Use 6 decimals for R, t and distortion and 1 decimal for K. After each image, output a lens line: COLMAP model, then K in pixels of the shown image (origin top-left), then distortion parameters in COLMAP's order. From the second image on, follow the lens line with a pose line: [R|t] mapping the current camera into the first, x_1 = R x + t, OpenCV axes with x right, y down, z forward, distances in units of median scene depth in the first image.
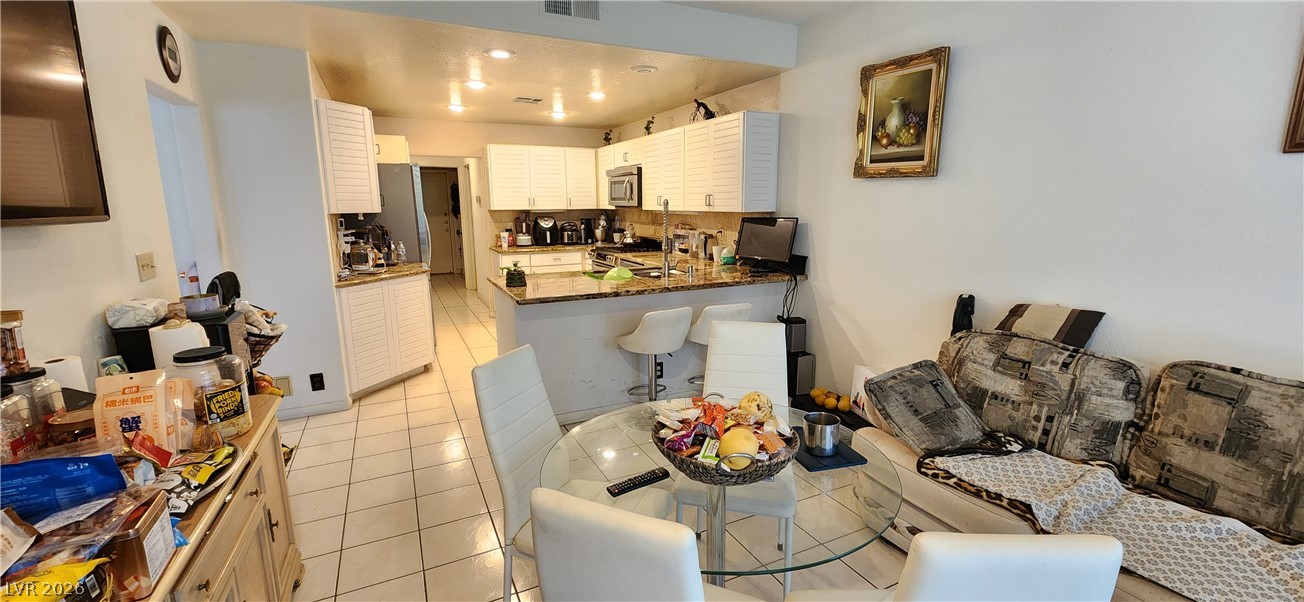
lens RADIAL K [[534.6, 0, 656.7], [0, 534.6, 307.9], [0, 0, 1]] dist [0.002290, -0.001144]
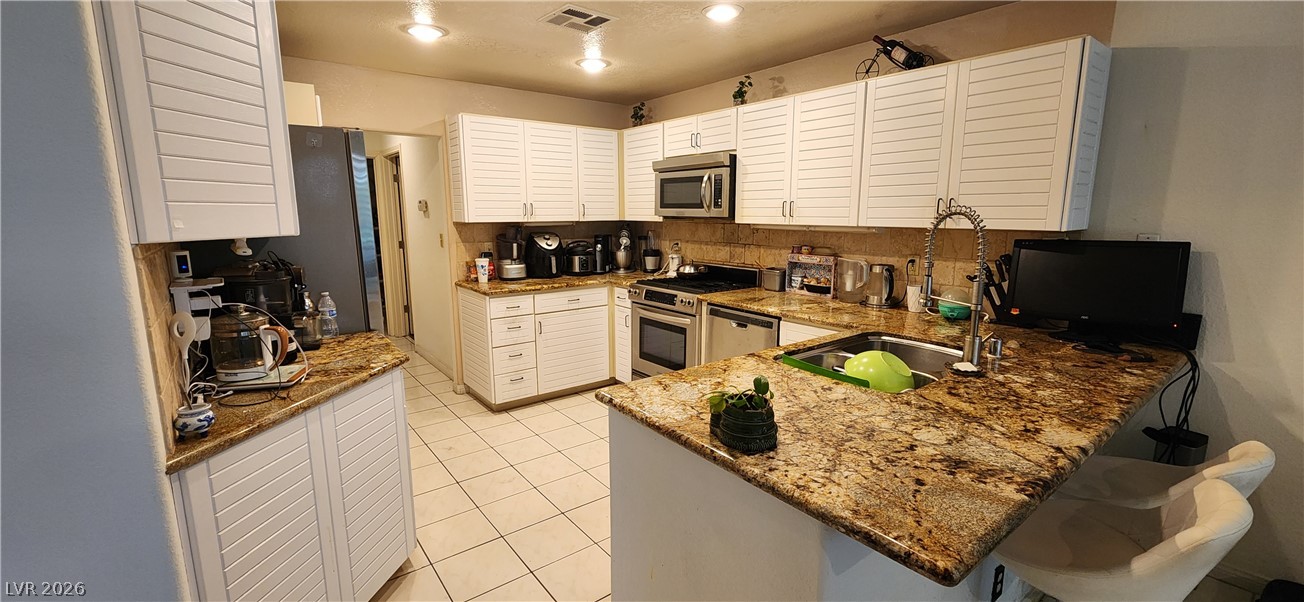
lens RADIAL K [[534.6, 0, 657.0], [0, 534.6, 305.5], [0, 0, 1]] dist [0.002290, -0.001144]
pose [[0.979988, -0.030508, 0.196706, -0.244233], [0.034236, 0.999292, -0.015576, -0.081236], [-0.196091, 0.021999, 0.980339, 0.409850]]
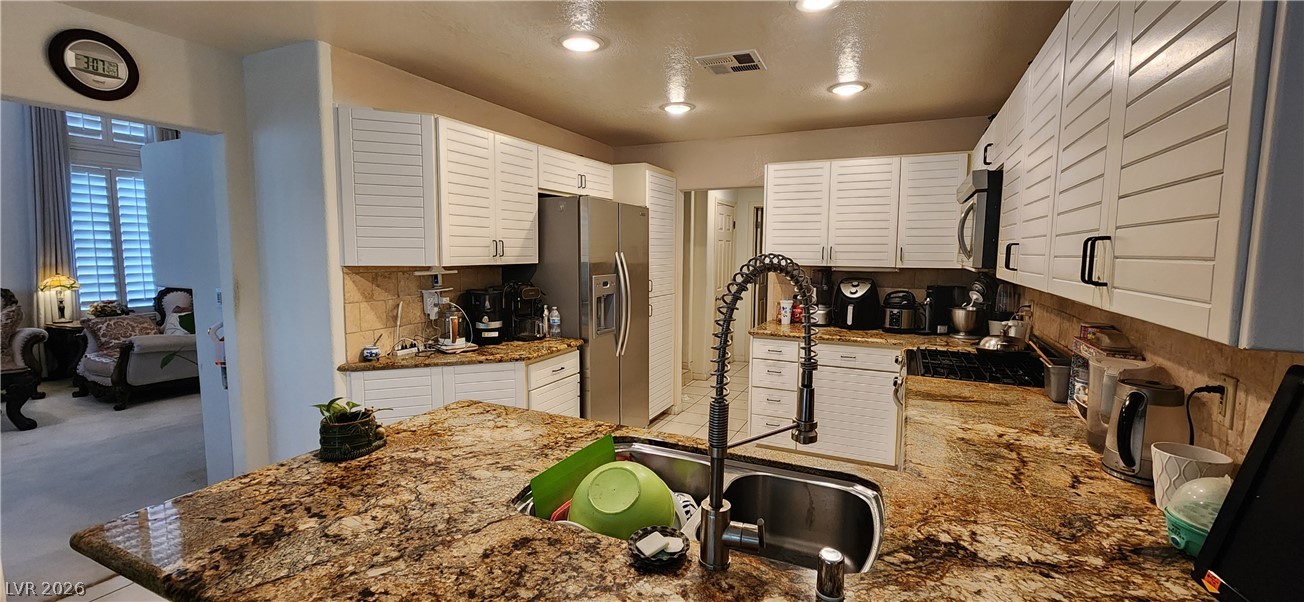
lens RADIAL K [[534.6, 0, 655.6], [0, 534.6, 291.0], [0, 0, 1]] dist [0.002290, -0.001144]
pose [[0.621865, 0.071029, -0.779897, 0.128806], [-0.162892, 0.985829, -0.040101, -0.118221], [0.765996, 0.151976, 0.624623, 0.565140]]
